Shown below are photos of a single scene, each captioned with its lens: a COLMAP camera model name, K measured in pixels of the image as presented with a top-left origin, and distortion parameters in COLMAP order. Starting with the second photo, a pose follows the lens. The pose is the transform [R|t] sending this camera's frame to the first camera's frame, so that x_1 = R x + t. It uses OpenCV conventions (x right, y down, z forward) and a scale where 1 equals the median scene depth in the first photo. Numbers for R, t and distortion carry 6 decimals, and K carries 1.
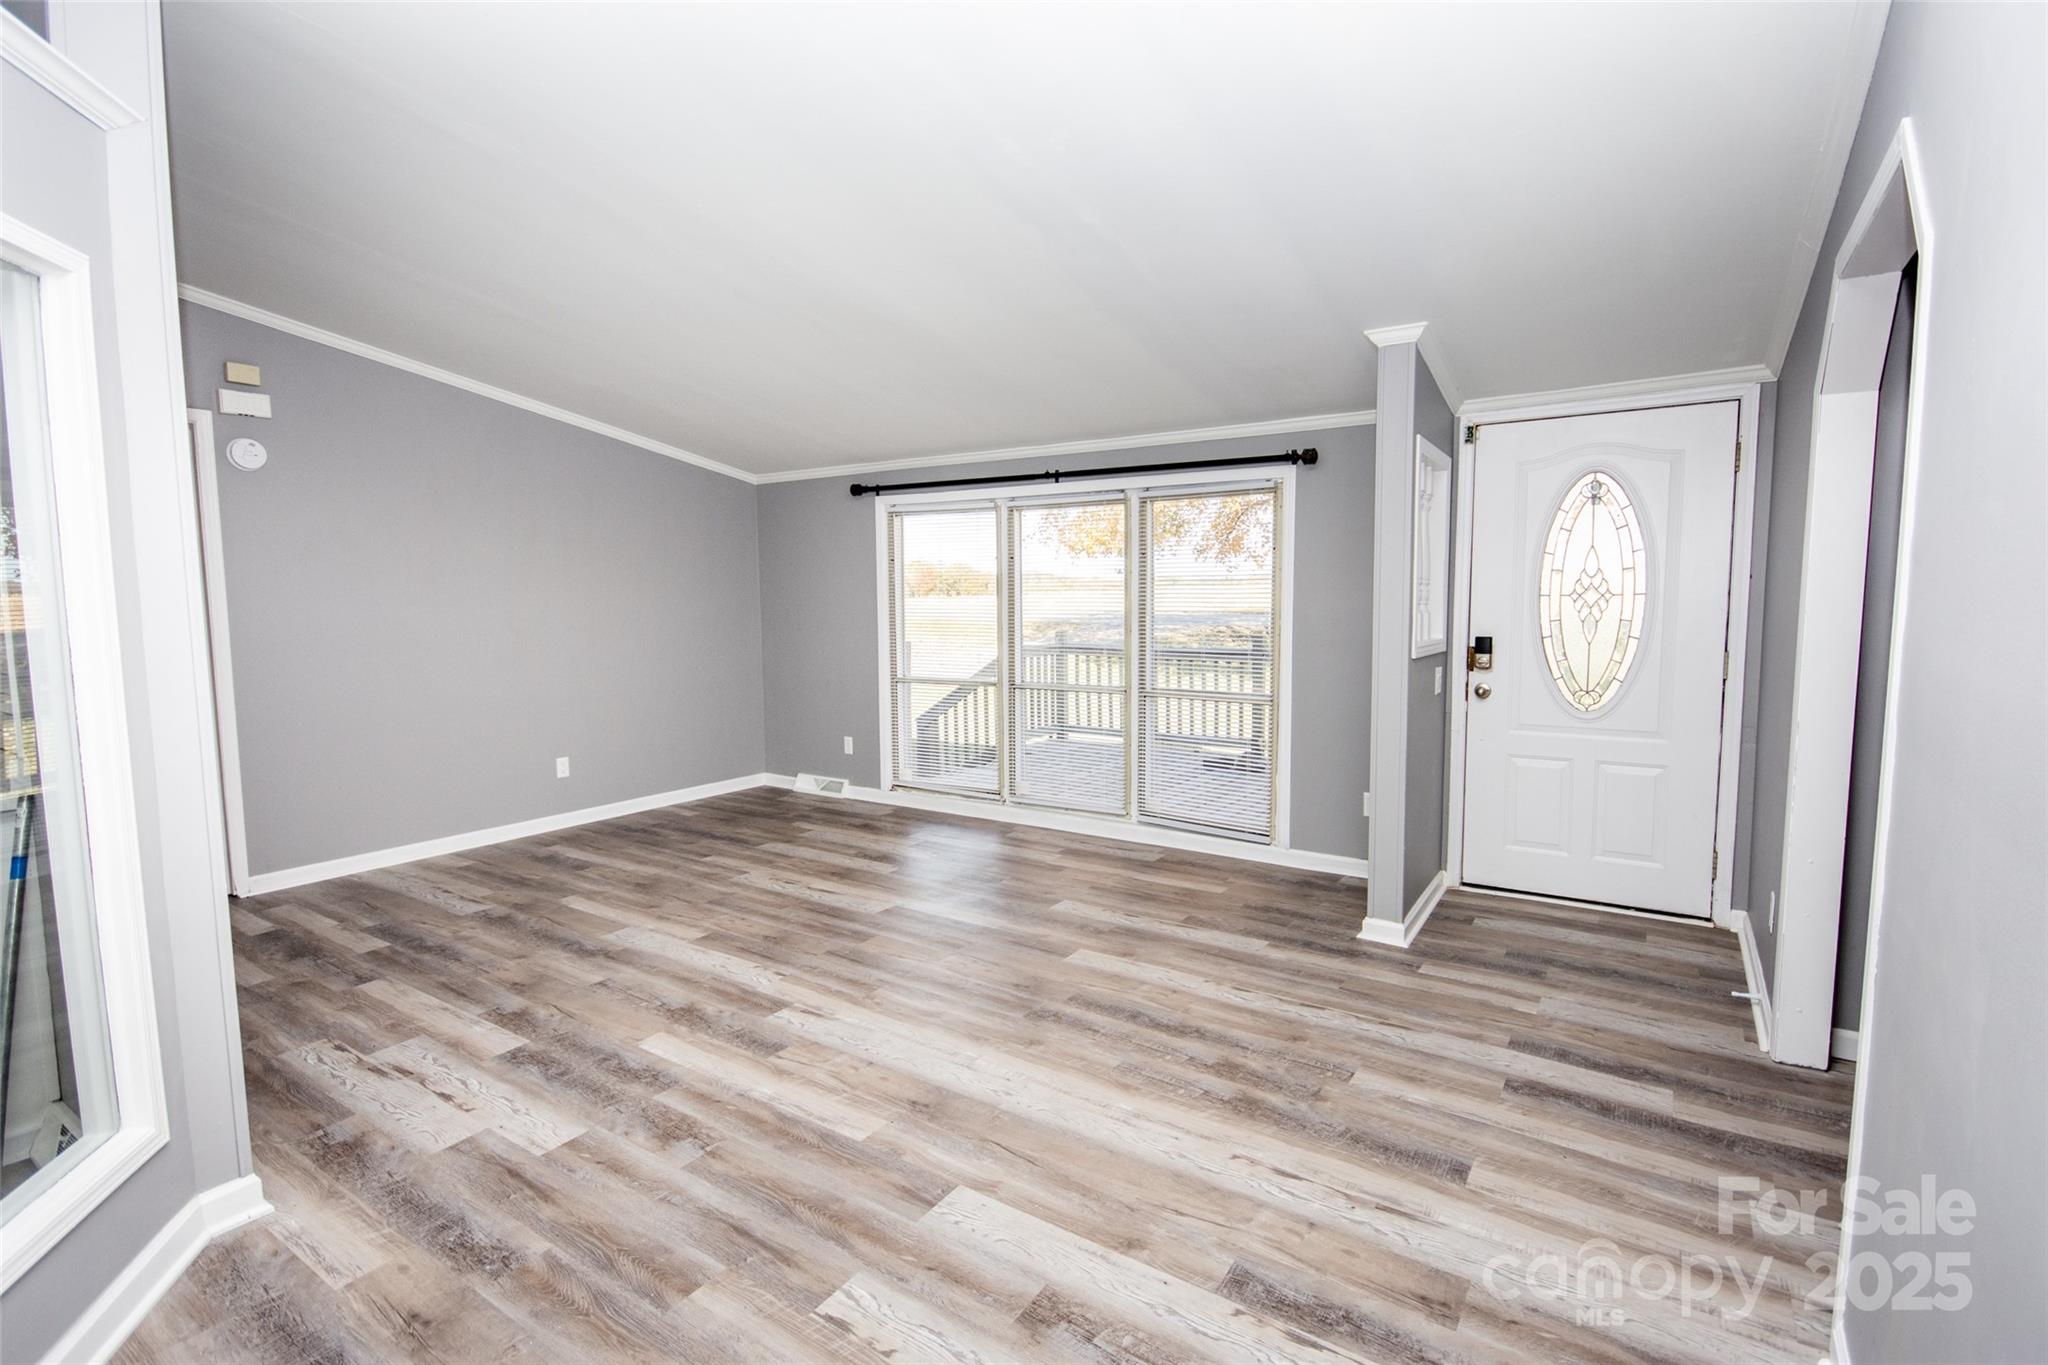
lens RADIAL K [[953.7, 0, 1041.0], [0, 953.7, 679.1], [0, 0, 1]] dist [-0.001479, -0.000082]
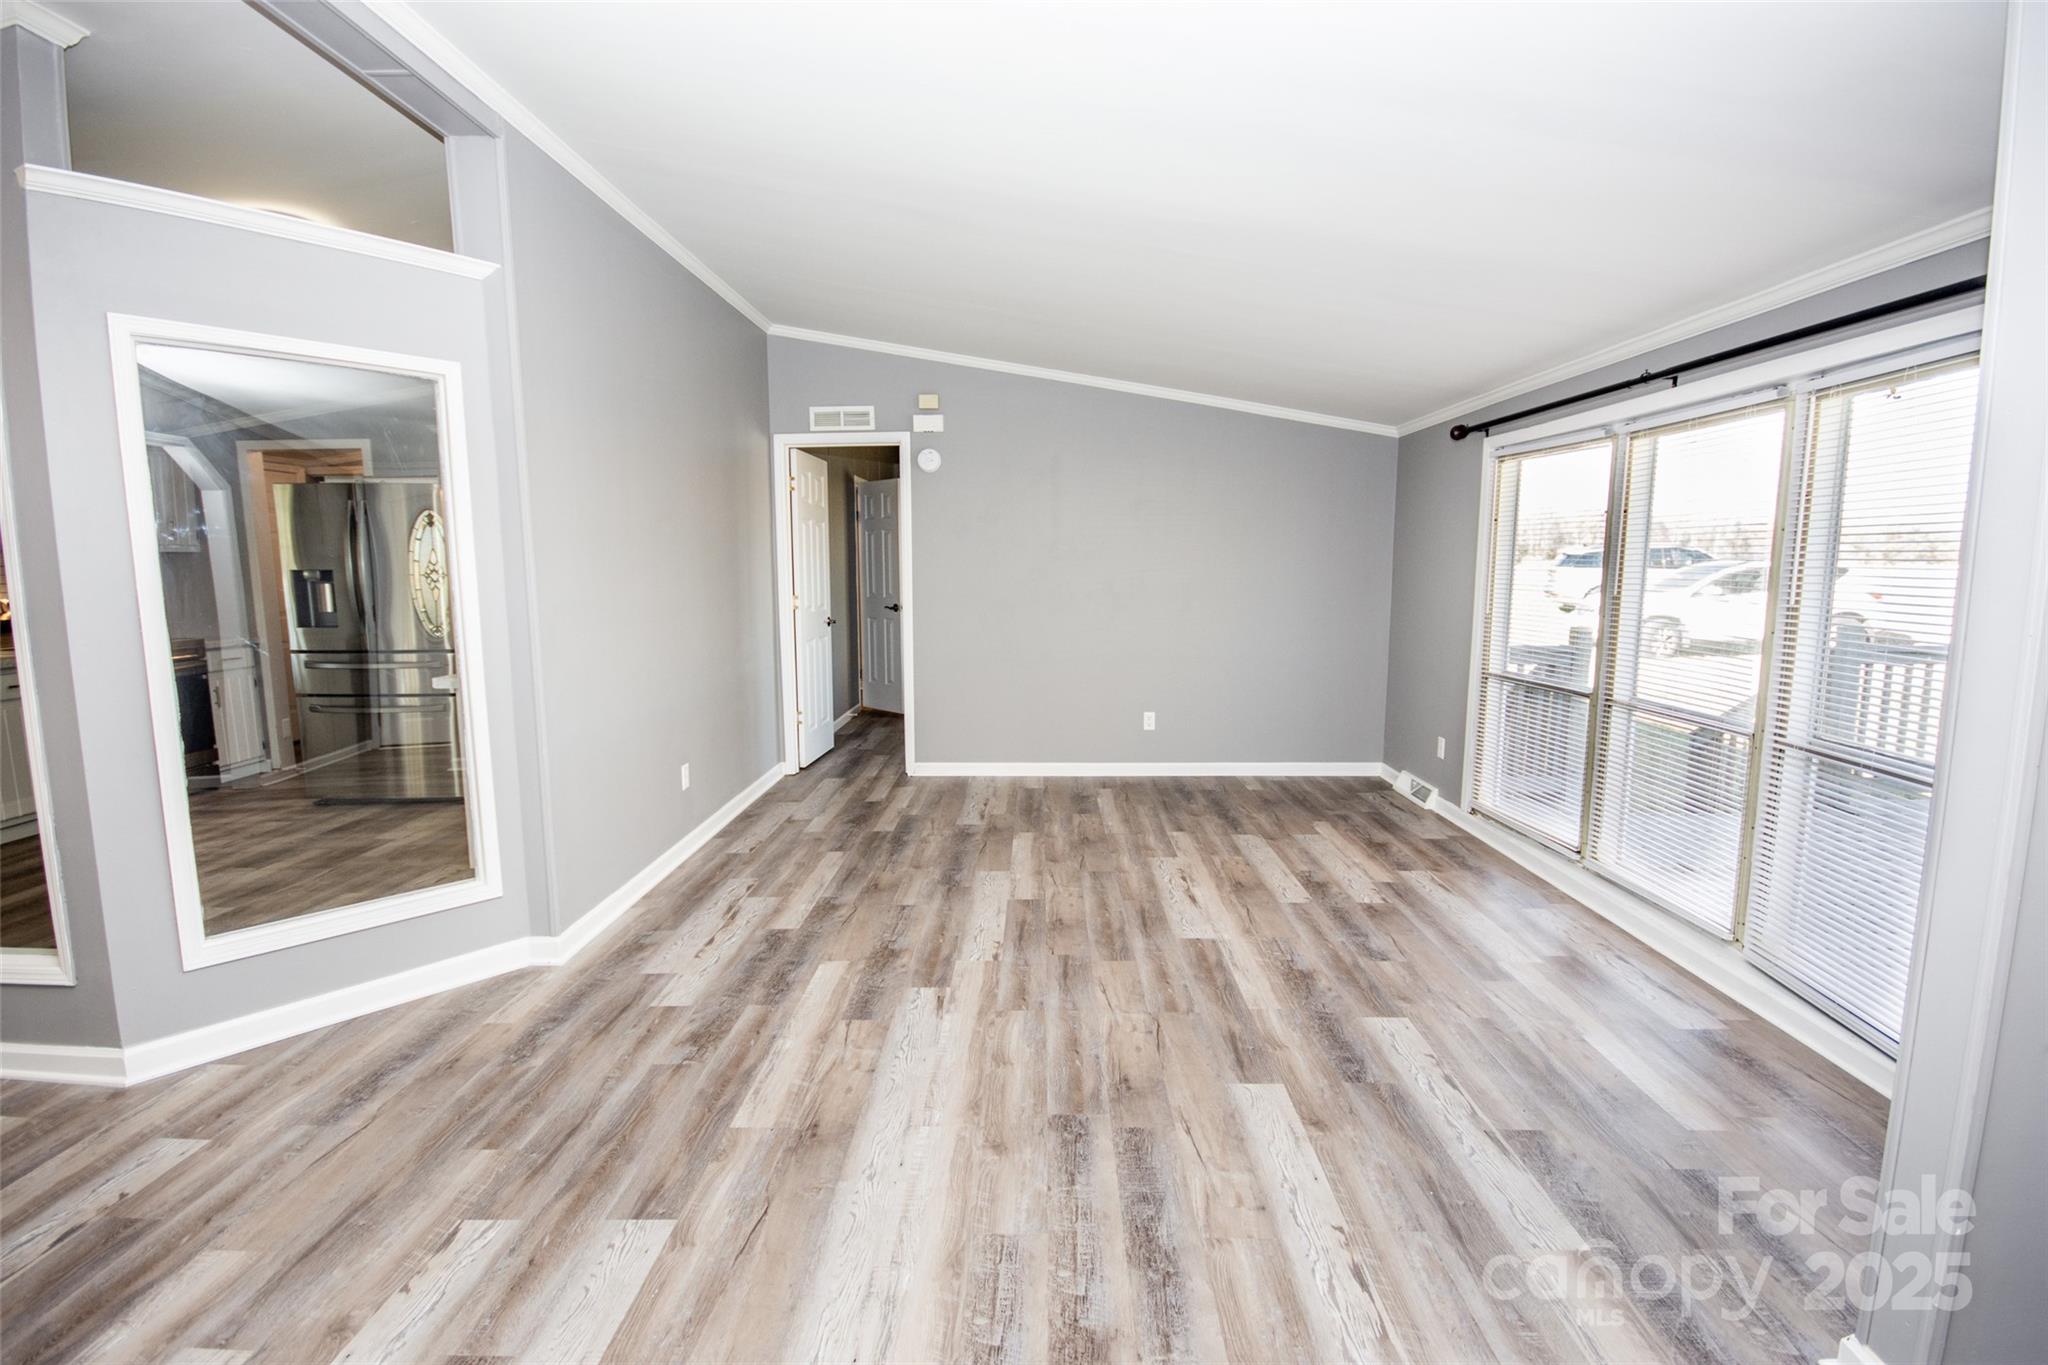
lens RADIAL K [[917.9, 0, 1030.7], [0, 917.9, 681.8], [0, 0, 1]] dist [0.001002, -0.009282]
pose [[0.537255, 0.111569, -0.836008, 0.462379], [-0.076059, 0.993582, 0.083719, -0.046759], [0.839983, 0.018608, 0.542293, 0.480668]]
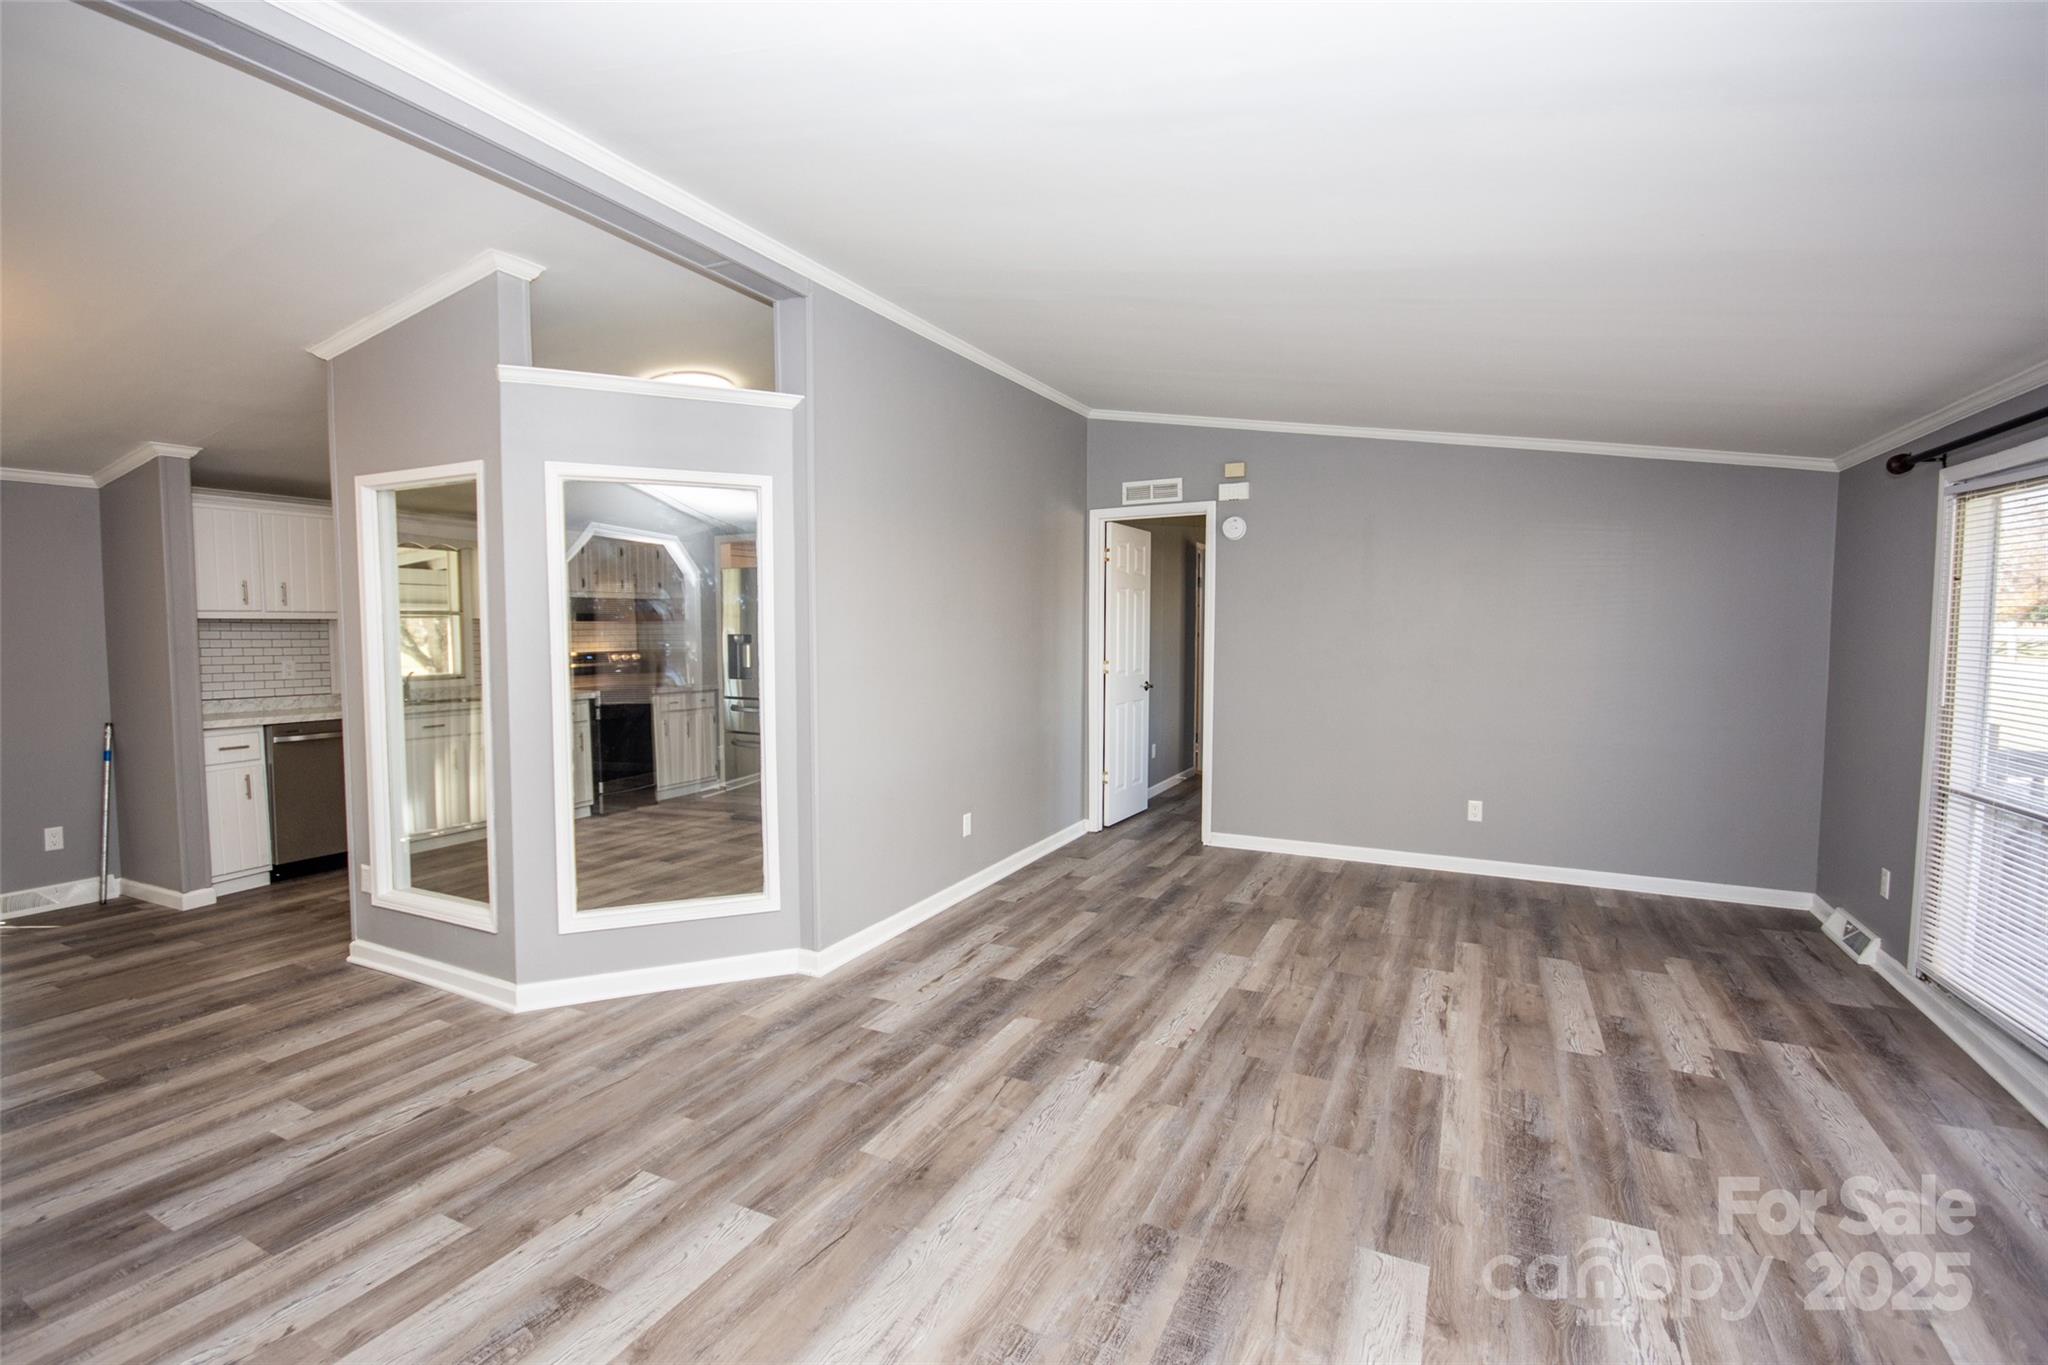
lens RADIAL K [[912.5, 0, 1024.0], [0, 912.5, 682.5], [0, 0, 1]] dist [-0.014123, 0.013099]
pose [[0.113554, 0.069366, -0.991107, 0.529689], [-0.087915, 0.994348, 0.059520, -0.077924], [0.989635, 0.080374, 0.119010, 0.661737]]
